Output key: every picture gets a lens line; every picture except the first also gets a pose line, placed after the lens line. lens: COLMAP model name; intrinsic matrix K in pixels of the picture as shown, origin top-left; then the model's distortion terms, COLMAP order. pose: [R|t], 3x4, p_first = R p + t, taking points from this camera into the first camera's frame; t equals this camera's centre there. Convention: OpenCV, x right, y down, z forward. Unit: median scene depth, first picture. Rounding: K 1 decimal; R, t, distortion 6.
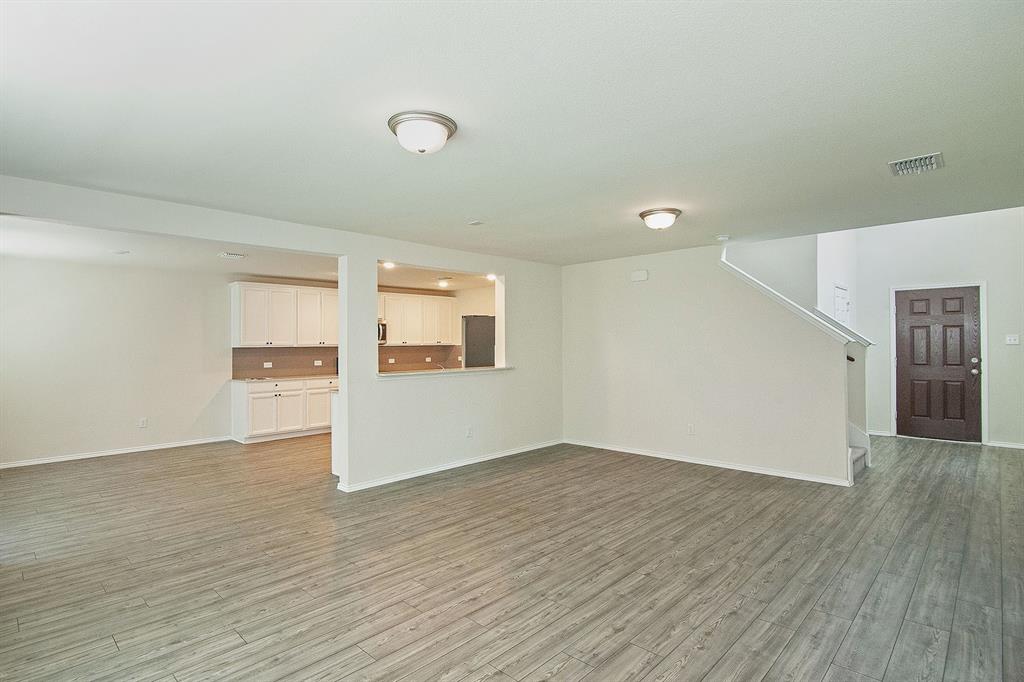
lens RADIAL K [[517.5, 0, 511.8], [0, 517.5, 339.8], [0, 0, 1]] dist [-0.016490, -0.003029]
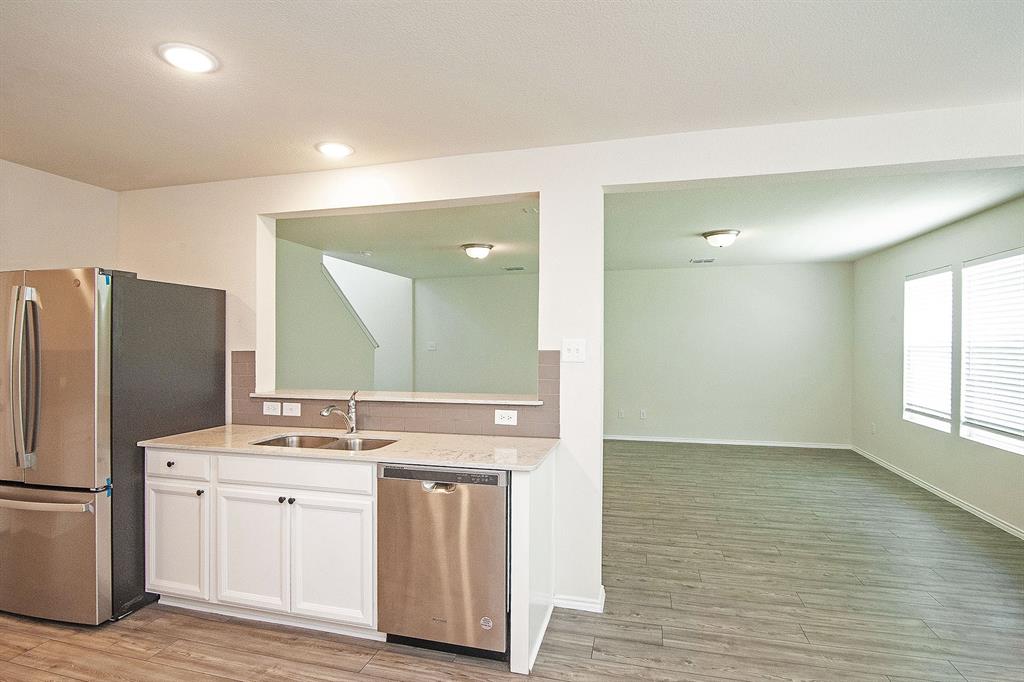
lens RADIAL K [[517.5, 0, 511.6], [0, 517.5, 350.0], [0, 0, 1]] dist [-0.016490, -0.003029]
pose [[-0.481019, -0.001151, 0.876710, -0.853459], [-0.000791, 0.999999, 0.000878, 0.015745], [-0.876710, -0.000271, -0.481019, 1.496280]]
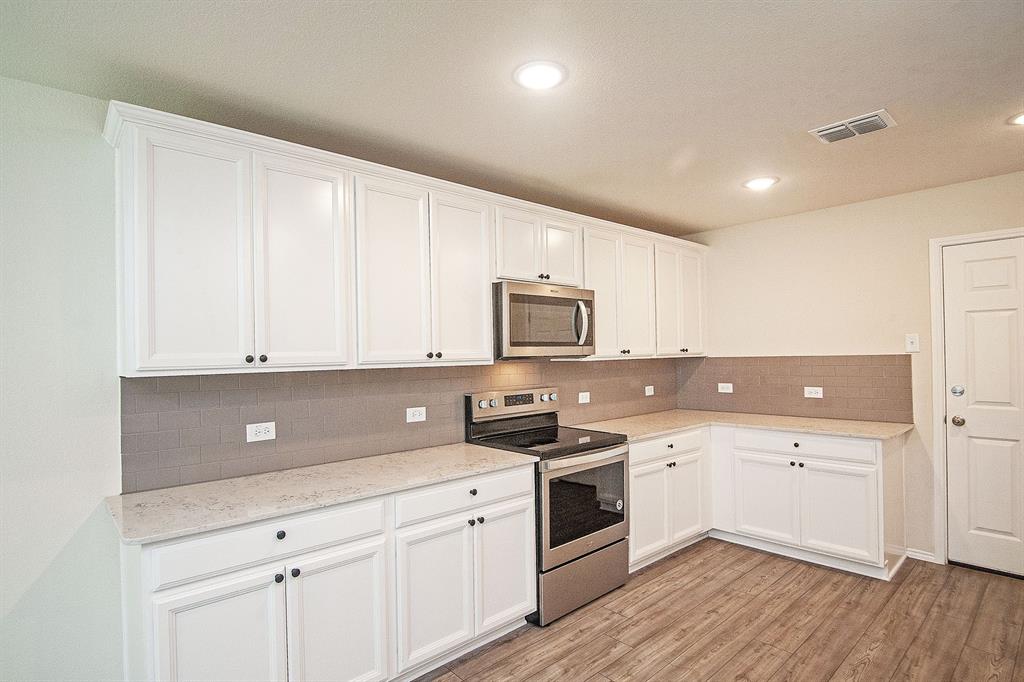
lens RADIAL K [[517.5, 0, 505.0], [0, 517.5, 349.6], [0, 0, 1]] dist [-0.016490, -0.003029]
pose [[0.995852, -0.008941, -0.090544, -0.556117], [0.009169, 0.999956, 0.002099, 0.004992], [0.090521, -0.002920, 0.995890, 1.299418]]
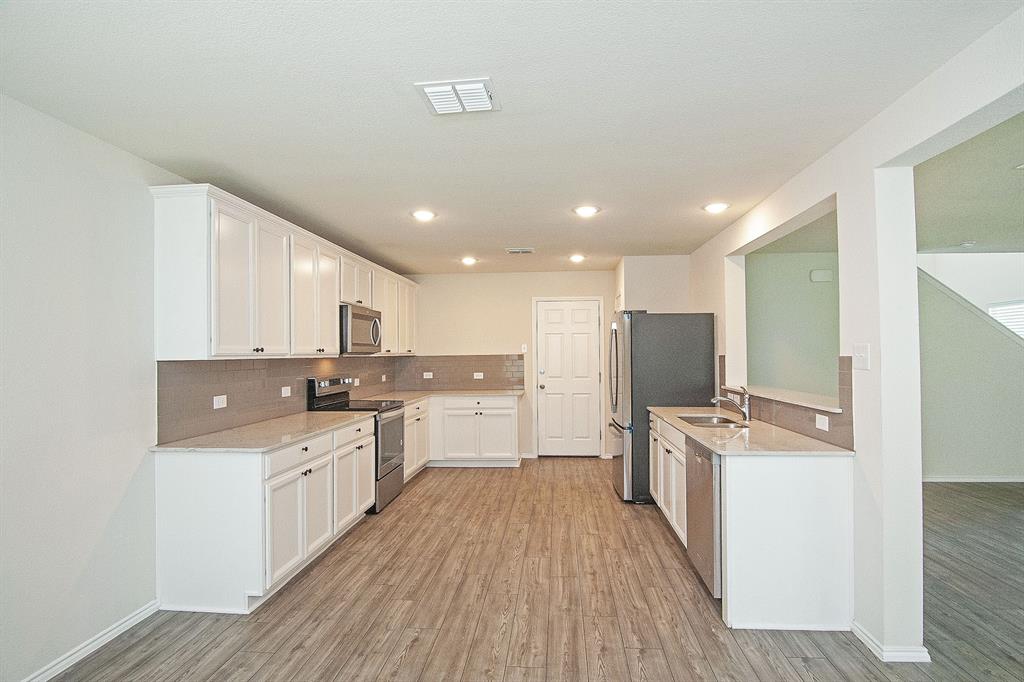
lens RADIAL K [[517.5, 0, 518.7], [0, 517.5, 346.8], [0, 0, 1]] dist [-0.016490, -0.003029]
pose [[0.777355, 0.009972, 0.628983, -0.985370], [-0.004079, 0.999933, -0.010812, 0.014021], [-0.629049, 0.005839, 0.777344, 0.946615]]
